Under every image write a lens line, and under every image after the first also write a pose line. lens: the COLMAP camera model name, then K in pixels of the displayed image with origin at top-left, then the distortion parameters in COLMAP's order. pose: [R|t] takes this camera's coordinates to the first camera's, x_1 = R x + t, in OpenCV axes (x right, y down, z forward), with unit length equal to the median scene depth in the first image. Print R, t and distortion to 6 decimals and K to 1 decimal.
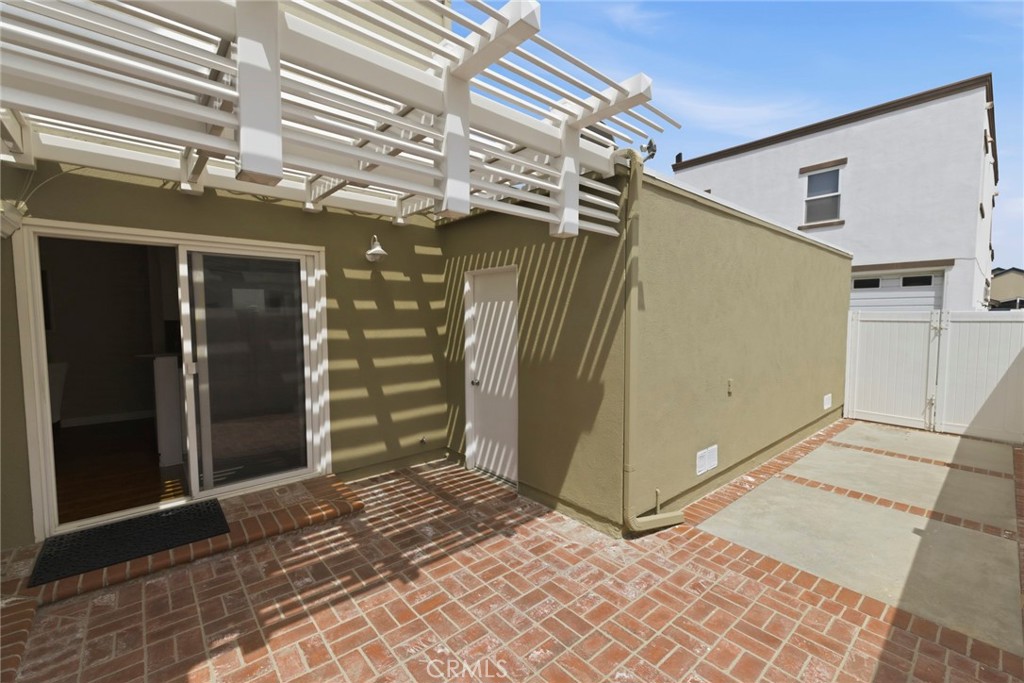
lens RADIAL K [[424.9, 0, 510.5], [0, 424.9, 325.5], [0, 0, 1]] dist [0.009884, -0.000214]
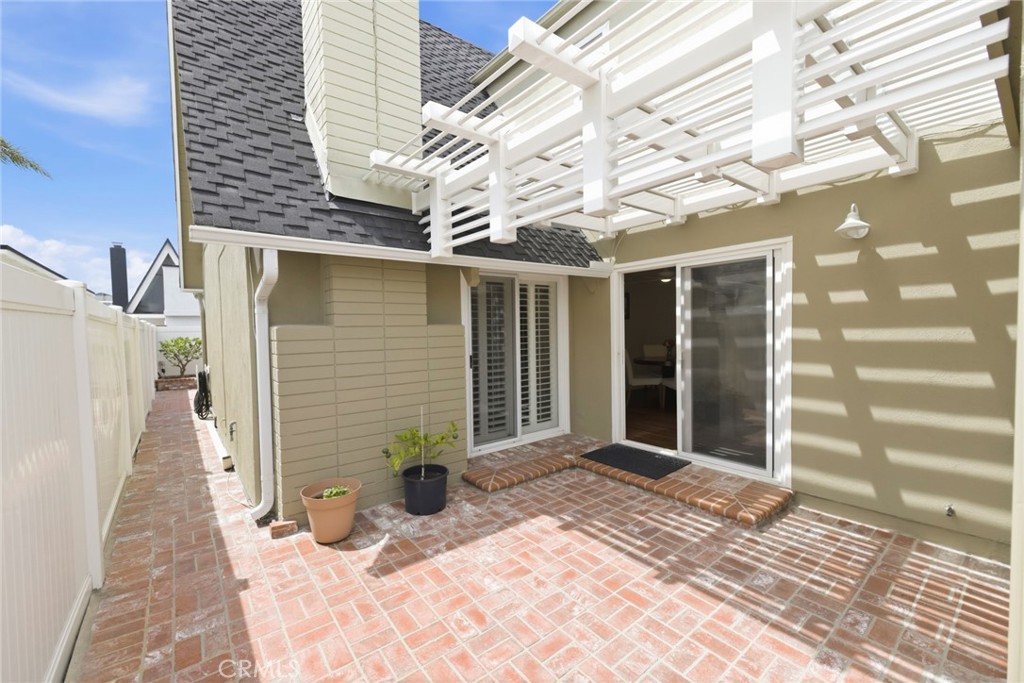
lens RADIAL K [[424.9, 0, 510.5], [0, 424.9, 325.5], [0, 0, 1]] dist [0.009884, -0.000214]
pose [[-0.038669, -0.000459, -0.999252, 0.552081], [-0.001182, 0.999999, -0.000413, 0.006292], [0.999251, 0.001165, -0.038670, 0.495201]]
